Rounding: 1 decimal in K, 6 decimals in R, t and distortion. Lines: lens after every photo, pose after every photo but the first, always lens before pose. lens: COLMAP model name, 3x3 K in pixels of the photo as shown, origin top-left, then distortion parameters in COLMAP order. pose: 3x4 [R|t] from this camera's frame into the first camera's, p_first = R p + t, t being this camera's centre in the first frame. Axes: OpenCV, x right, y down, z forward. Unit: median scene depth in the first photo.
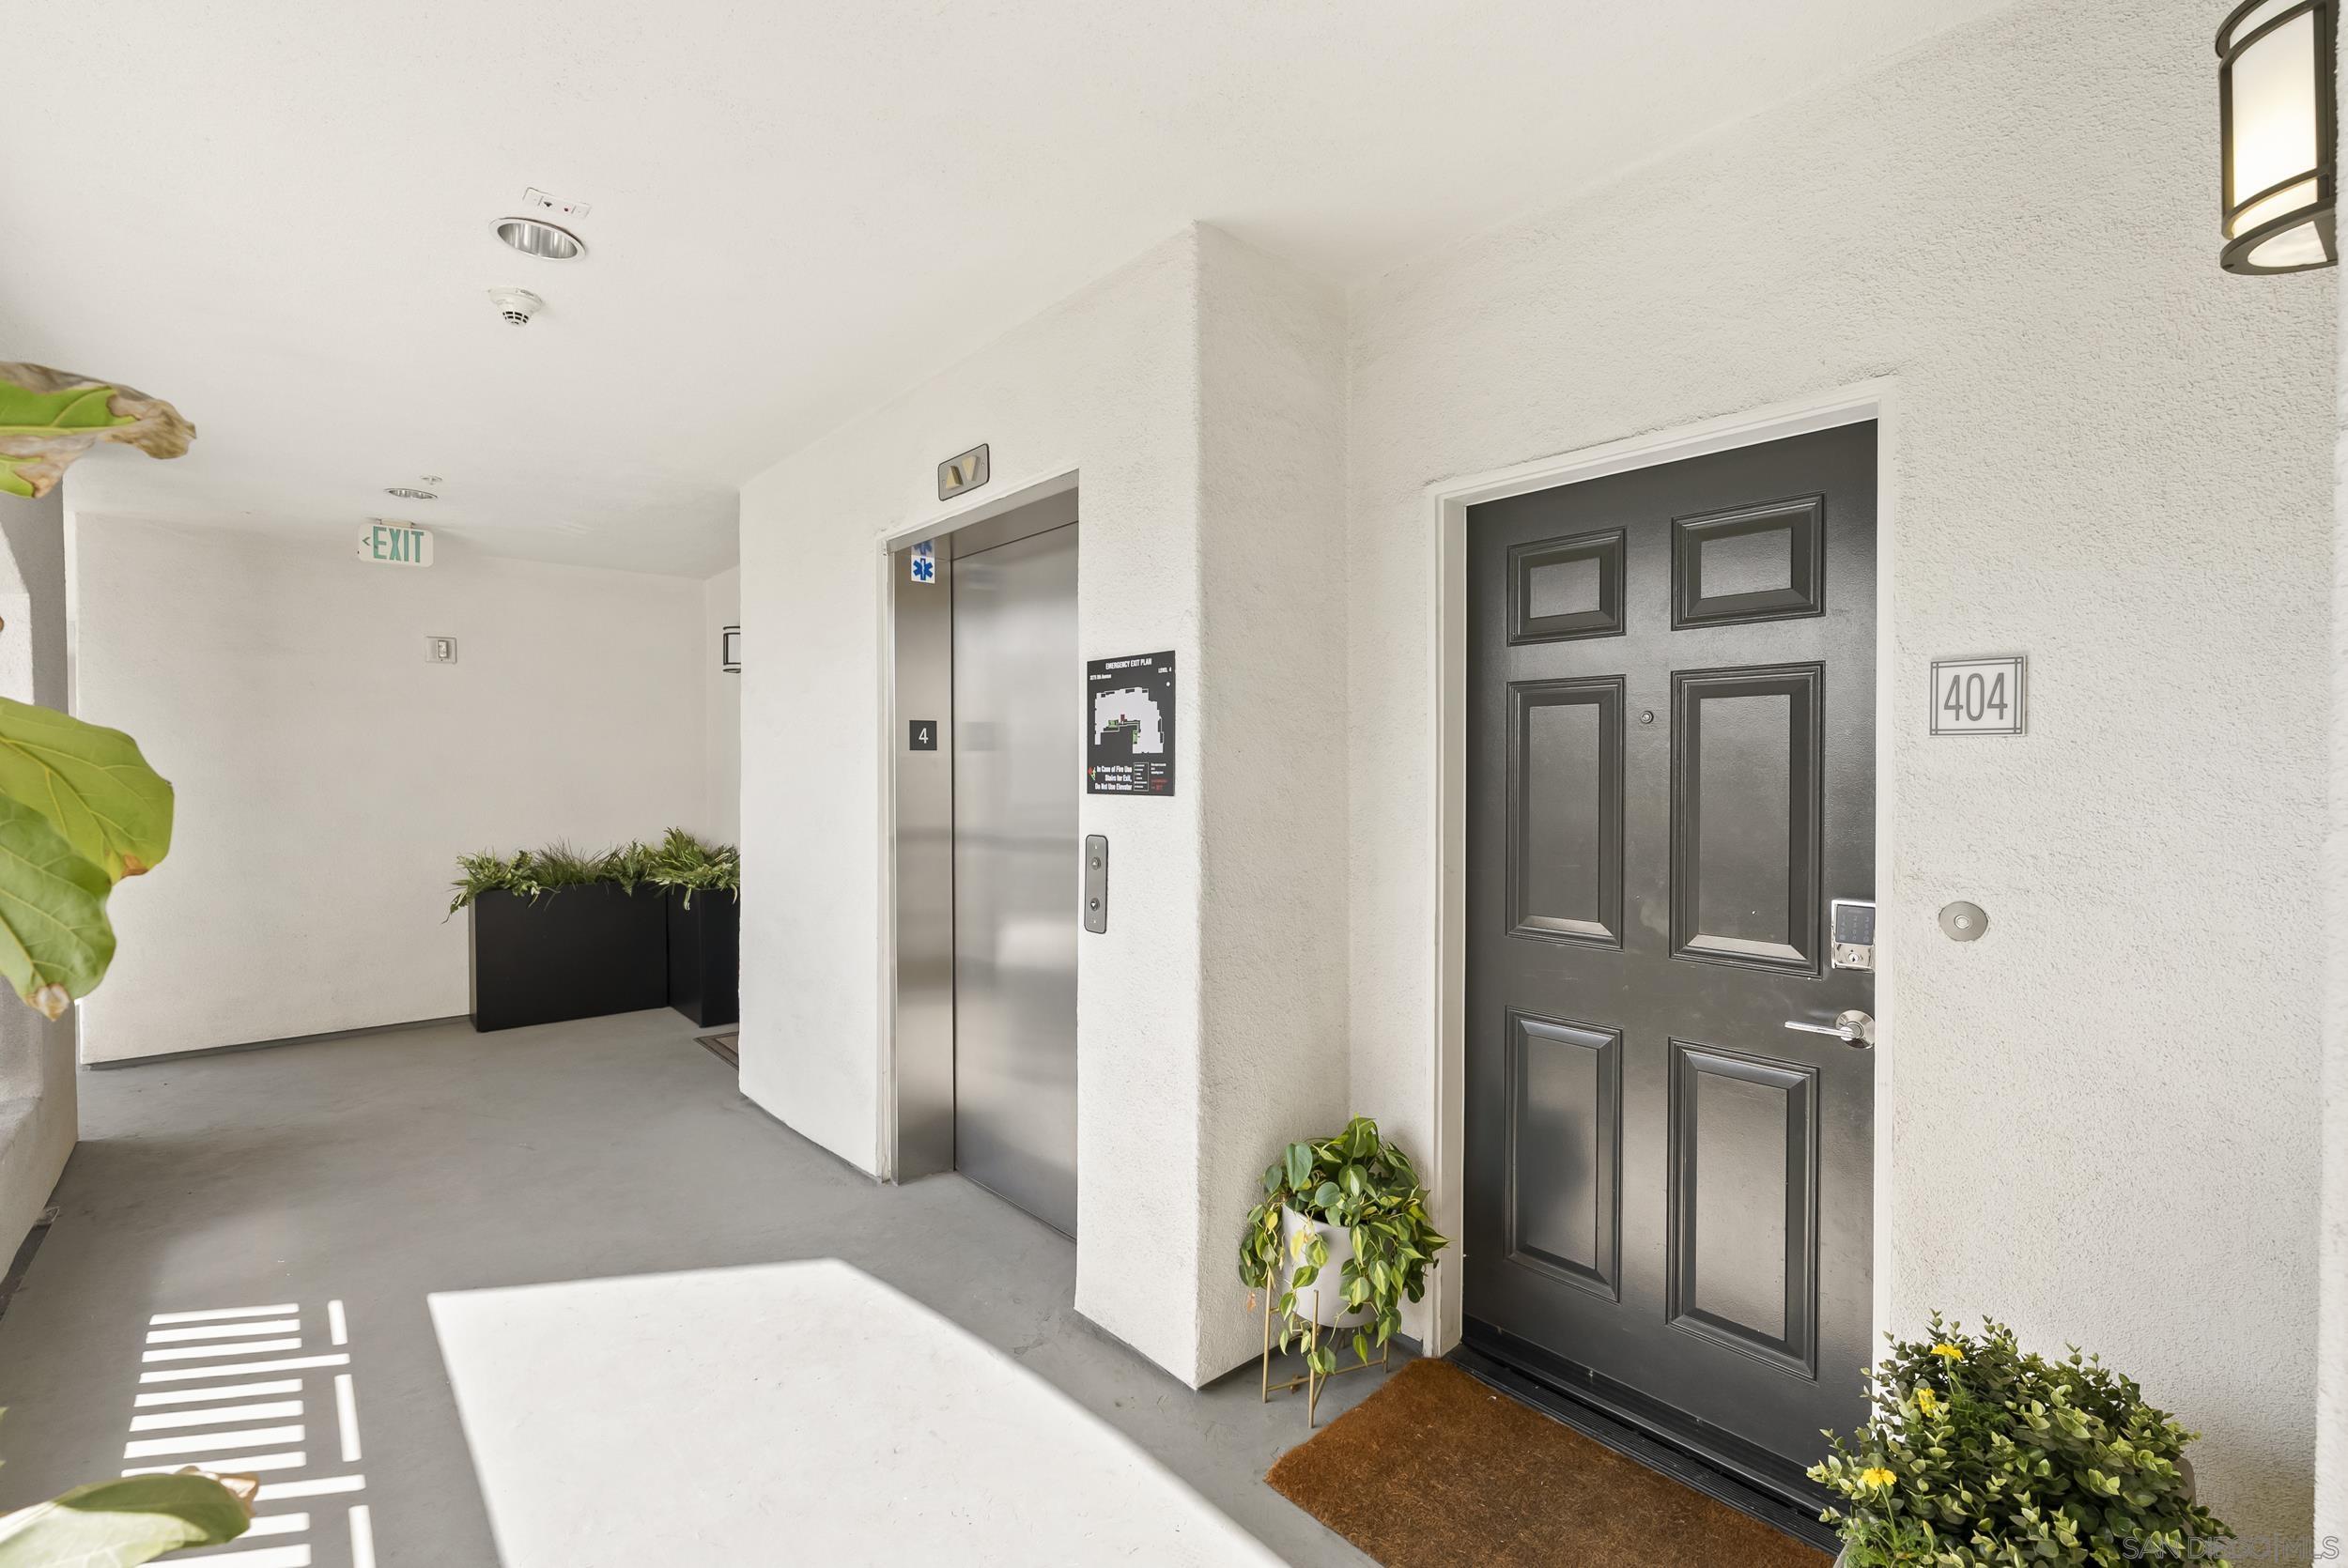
lens RADIAL K [[1075.5, 0, 1176.1], [0, 1075.5, 788.1], [0, 0, 1]] dist [-0.007011, 0.000084]
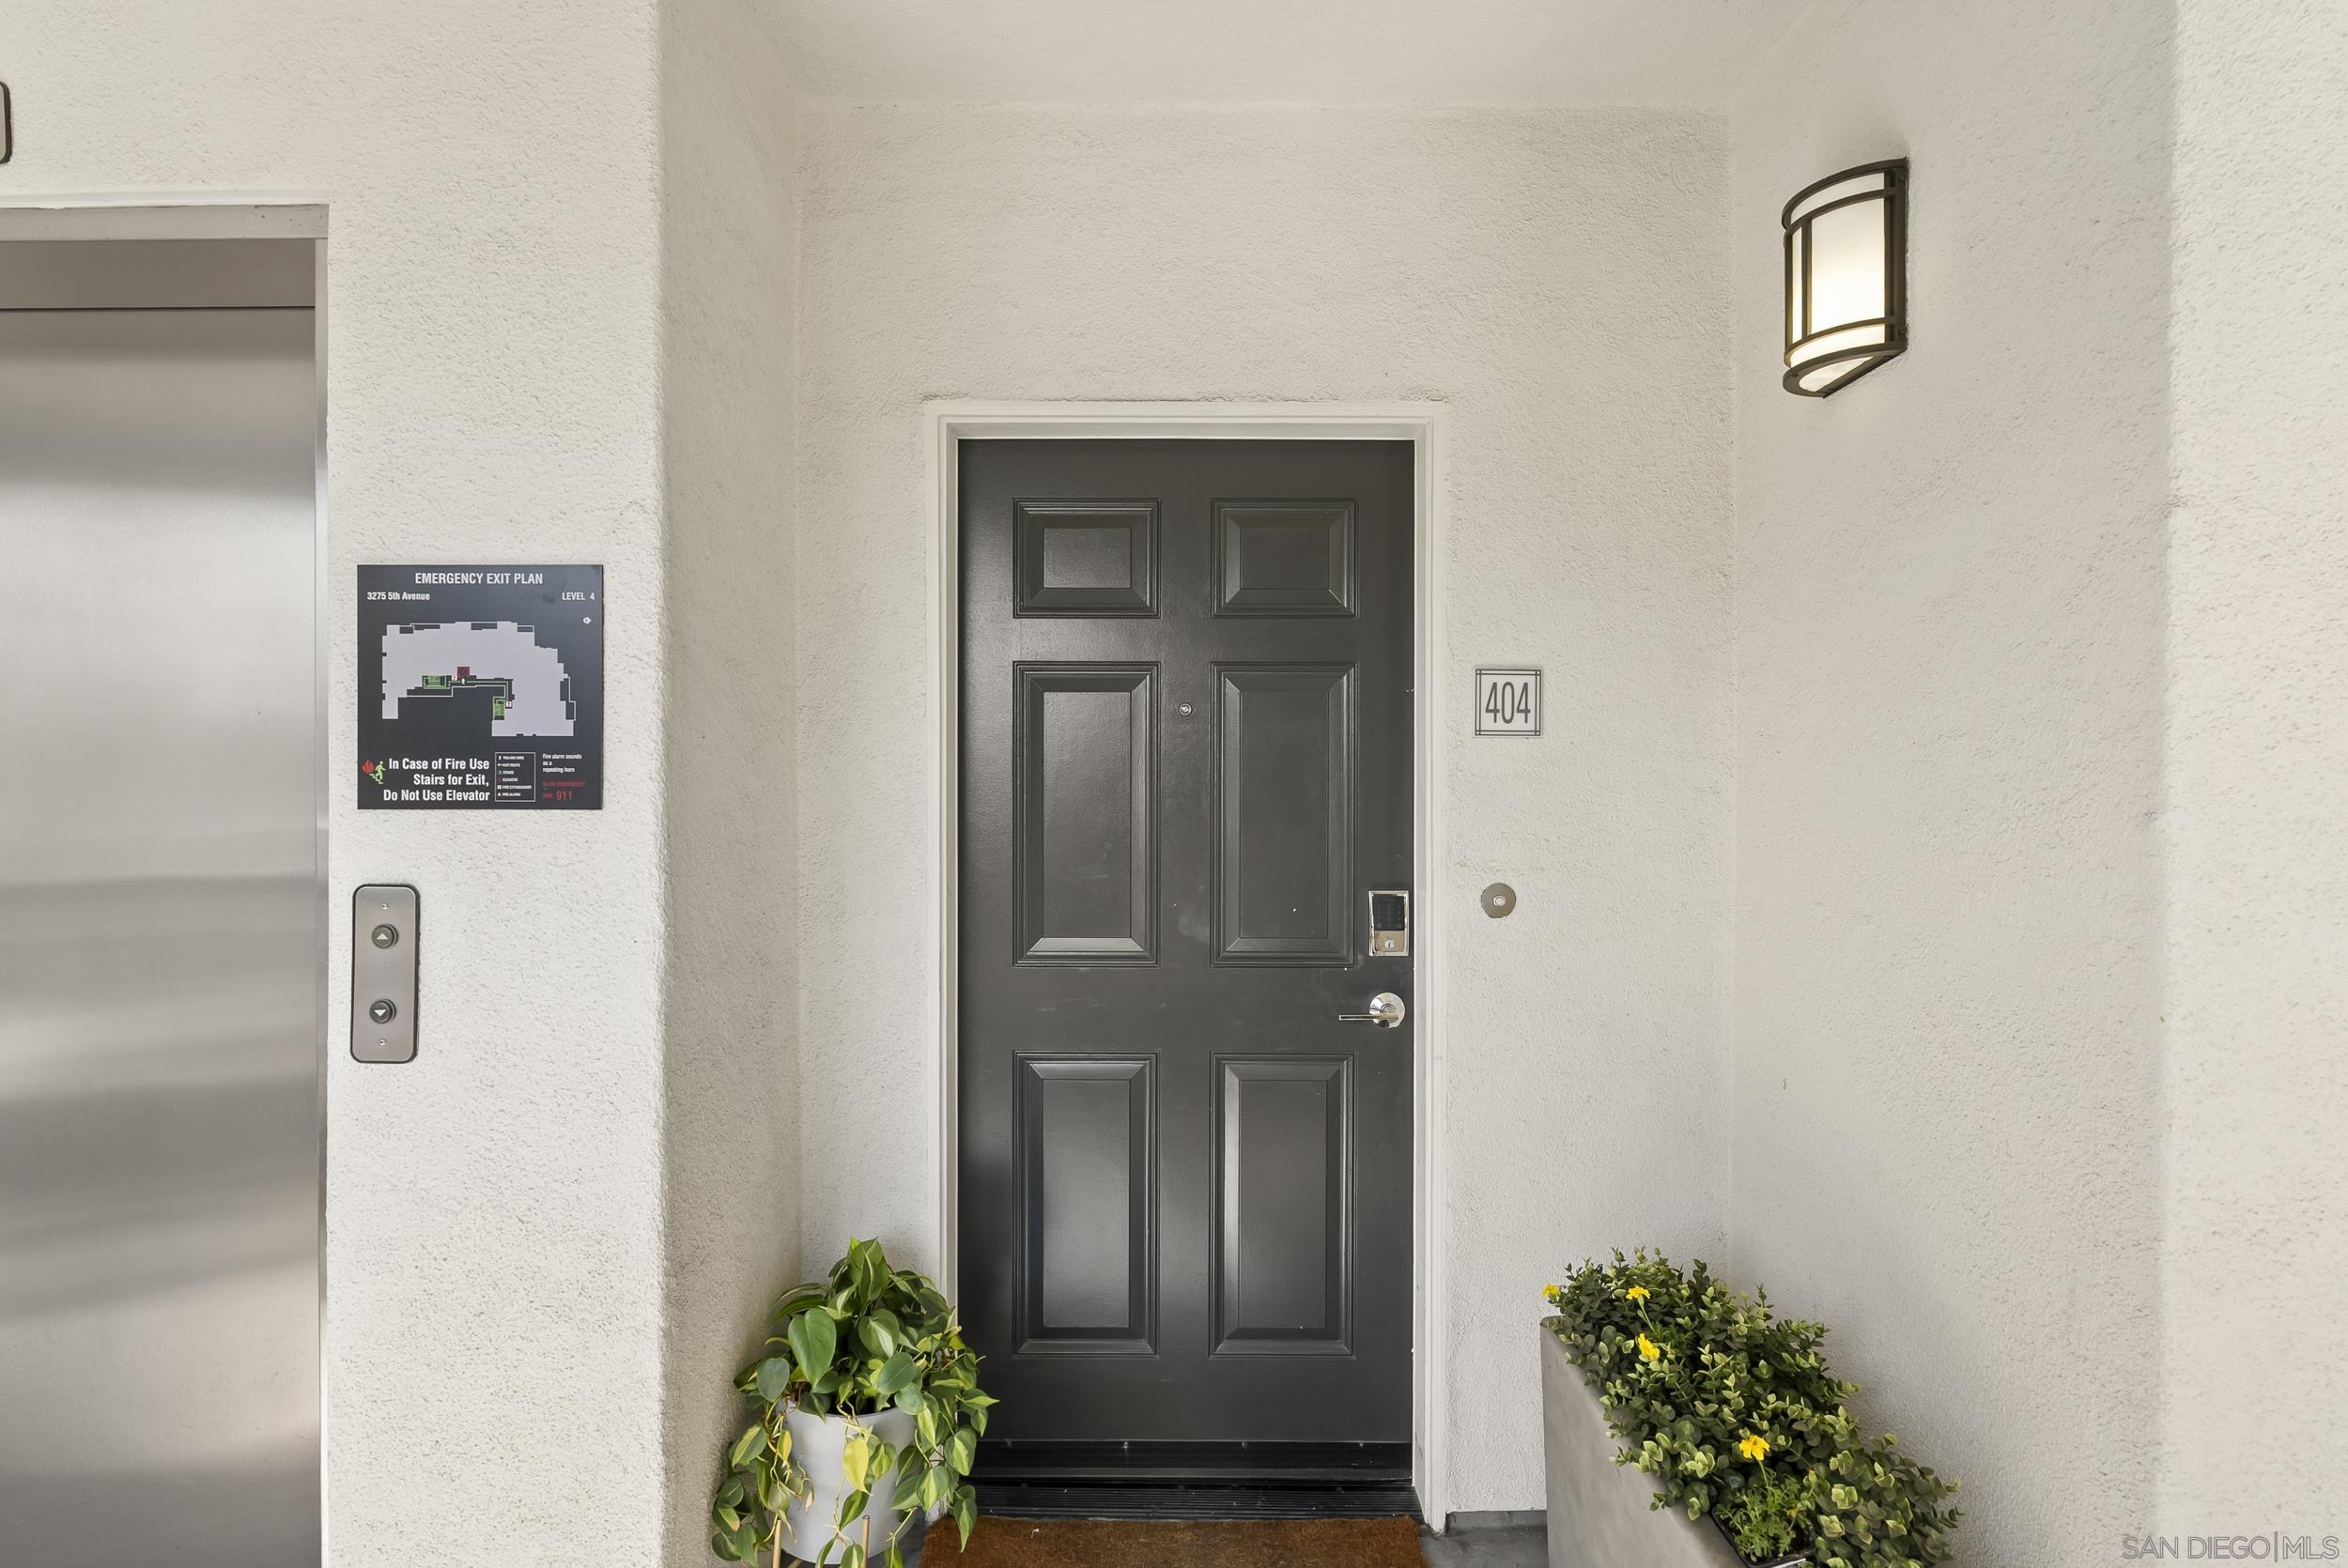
lens RADIAL K [[1072.4, 0, 1179.9], [0, 1072.4, 778.5], [0, 0, 1]] dist [-0.010799, 0.000490]
pose [[0.650450, -0.006499, 0.759521, -0.242209], [0.012293, 0.999922, -0.001973, -0.004489], [-0.759450, 0.010620, 0.650479, 0.368855]]
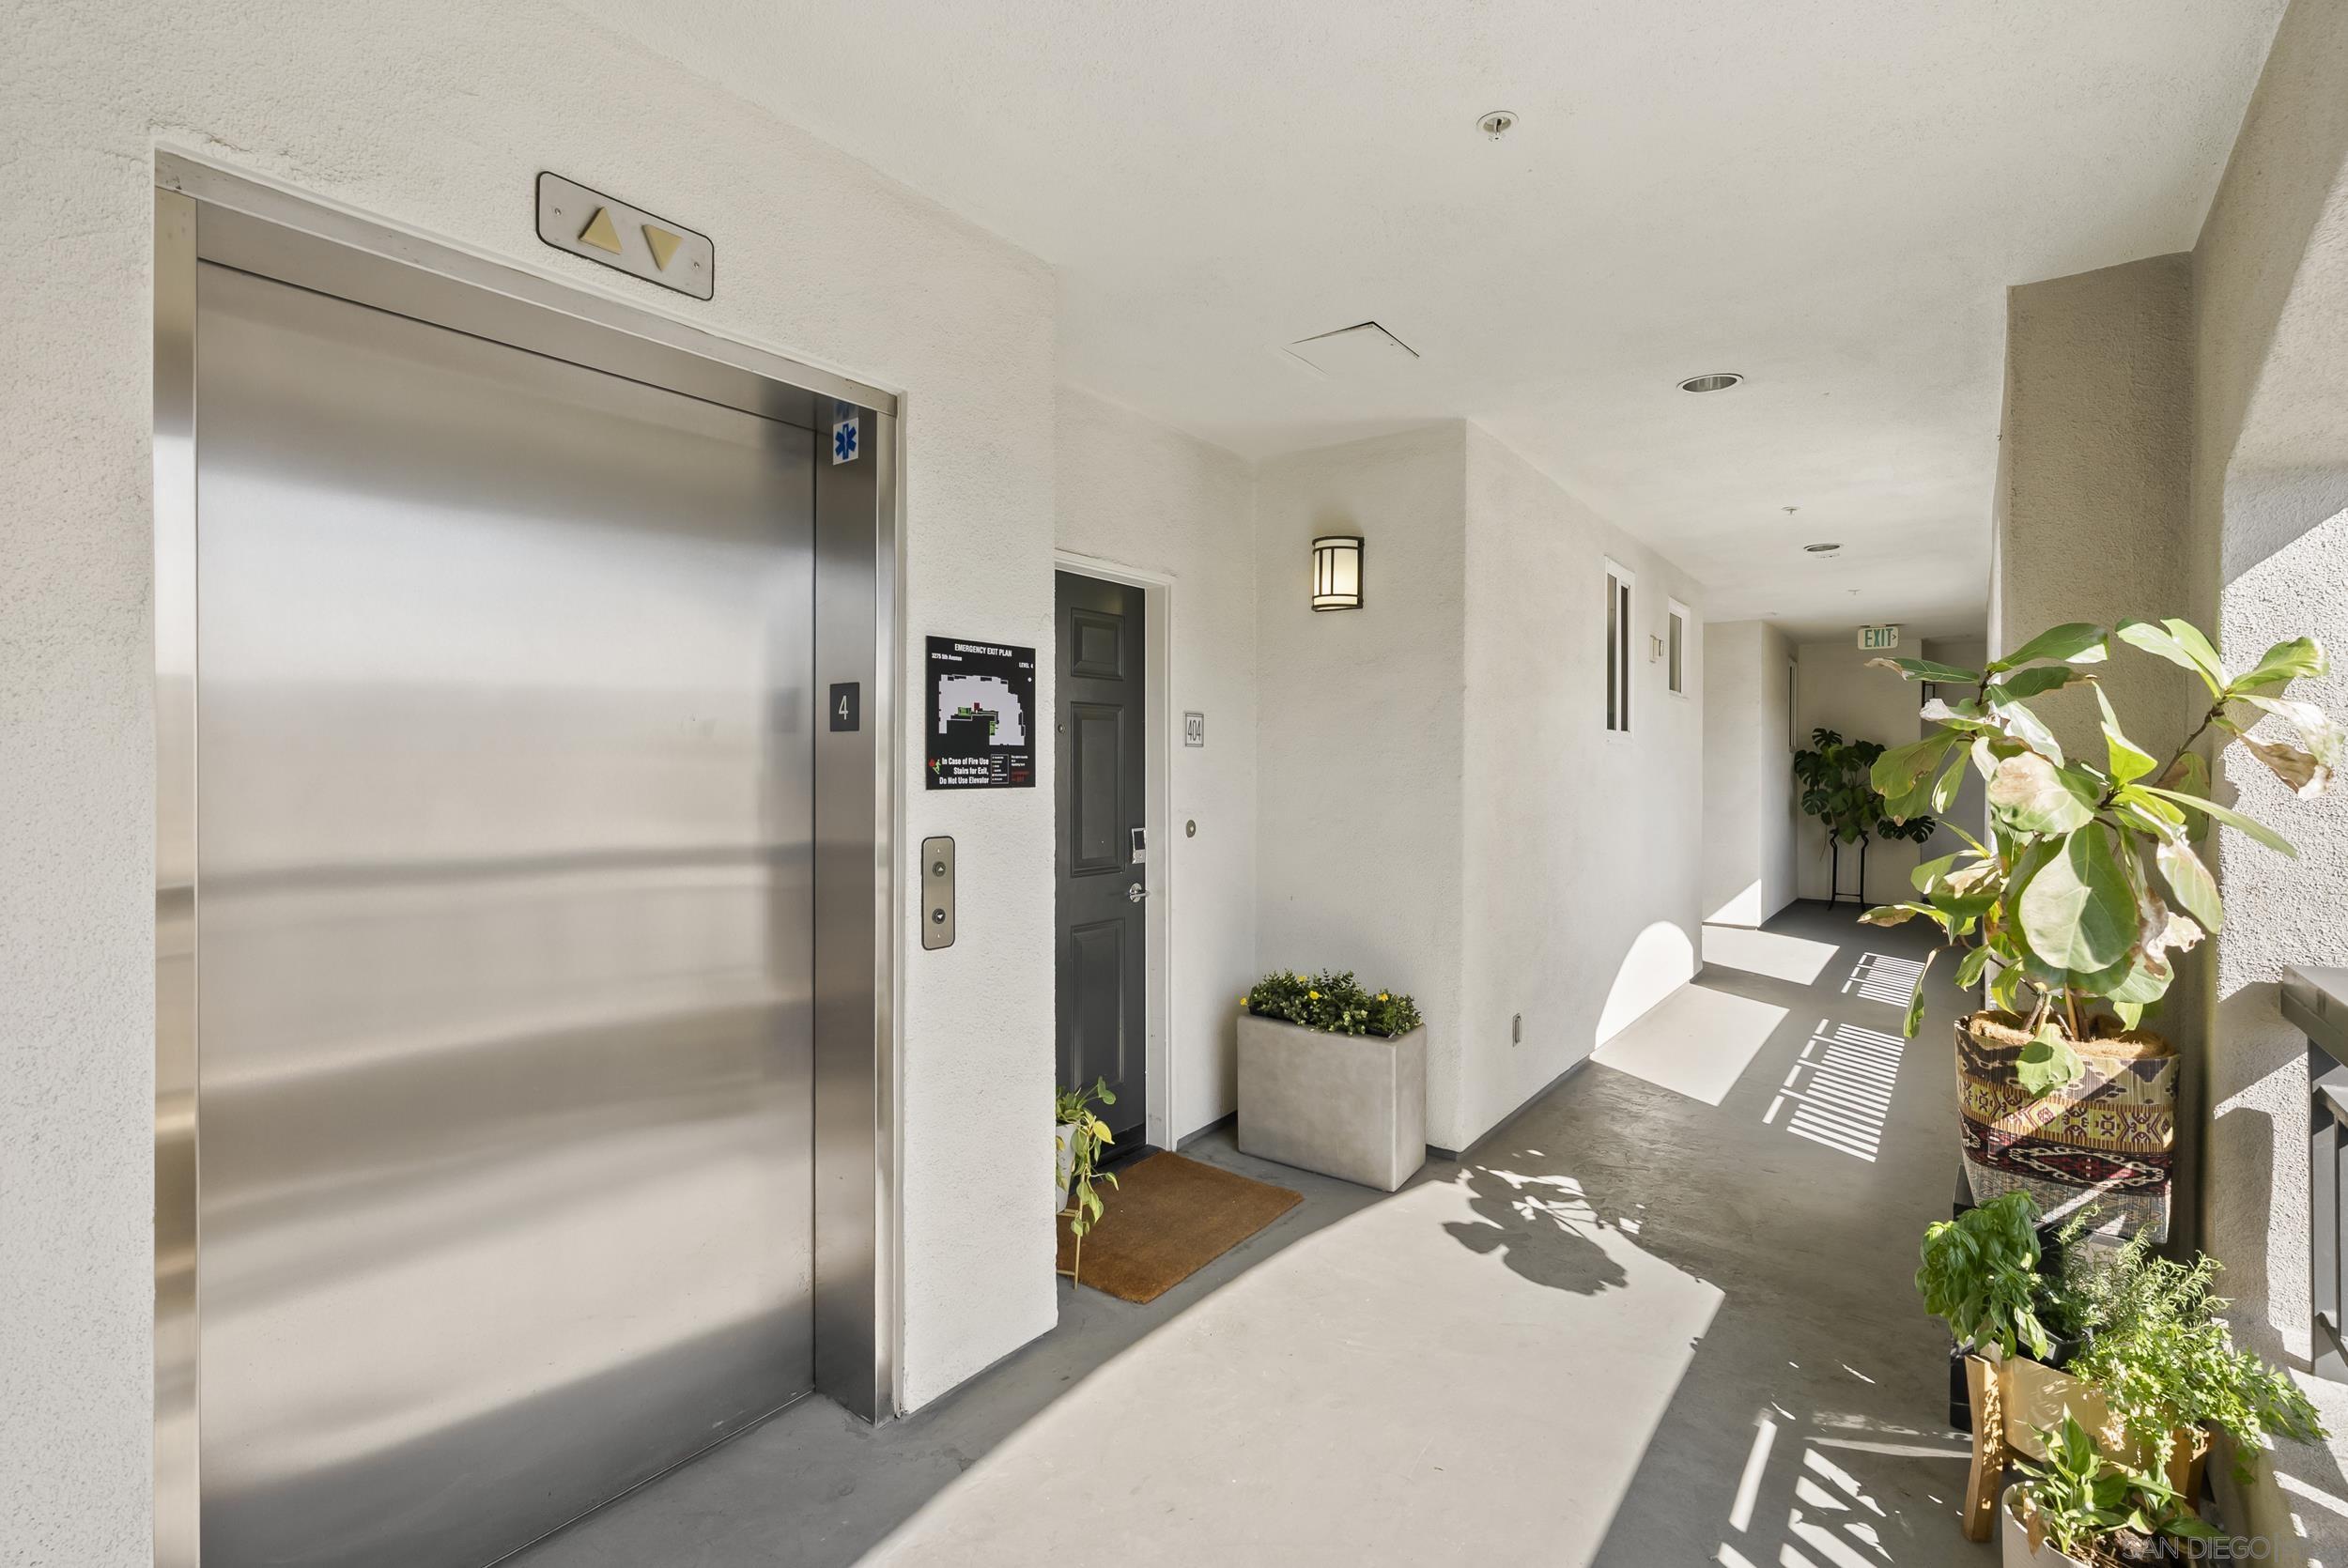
lens RADIAL K [[1072.4, 0, 1179.9], [0, 1072.4, 778.5], [0, 0, 1]] dist [-0.010799, 0.000490]
pose [[-0.228046, -0.015659, 0.973525, -1.050254], [0.015609, 0.999683, 0.019737, -0.019235], [-0.973525, 0.019697, -0.227729, 1.093684]]
